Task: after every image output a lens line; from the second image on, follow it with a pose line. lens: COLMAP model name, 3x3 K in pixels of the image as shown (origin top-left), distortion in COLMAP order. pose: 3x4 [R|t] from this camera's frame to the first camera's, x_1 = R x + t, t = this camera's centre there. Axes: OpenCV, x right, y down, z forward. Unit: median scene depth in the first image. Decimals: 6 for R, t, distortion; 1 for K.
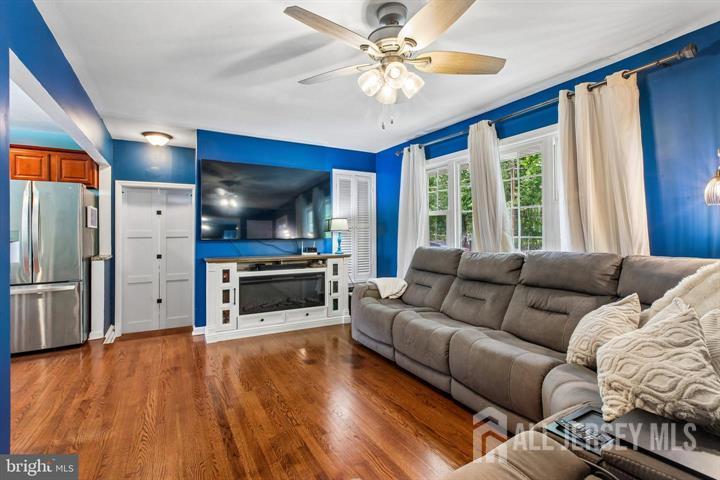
lens RADIAL K [[329.7, 0, 359.5], [0, 329.7, 234.4], [0, 0, 1]] dist [-0.004415, -0.000304]
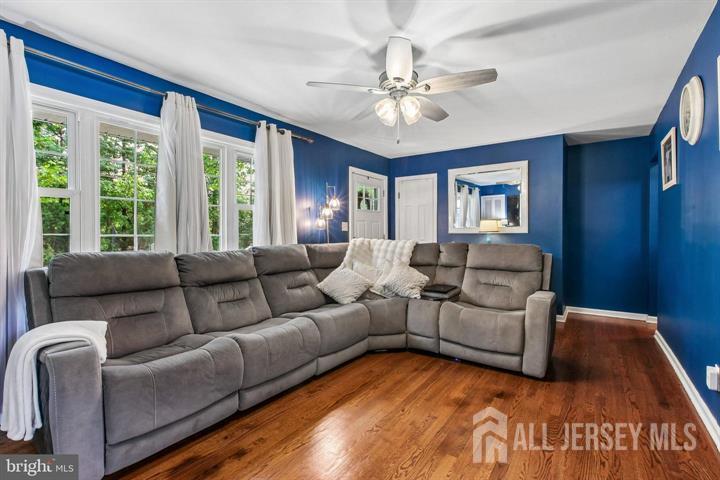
lens RADIAL K [[329.7, 0, 360.8], [0, 329.7, 237.5], [0, 0, 1]] dist [-0.004415, -0.000304]
pose [[-0.405934, -0.001485, 0.913901, -0.689613], [0.005012, 0.999980, 0.003851, 0.017222], [-0.913889, 0.006144, -0.405918, 1.125284]]
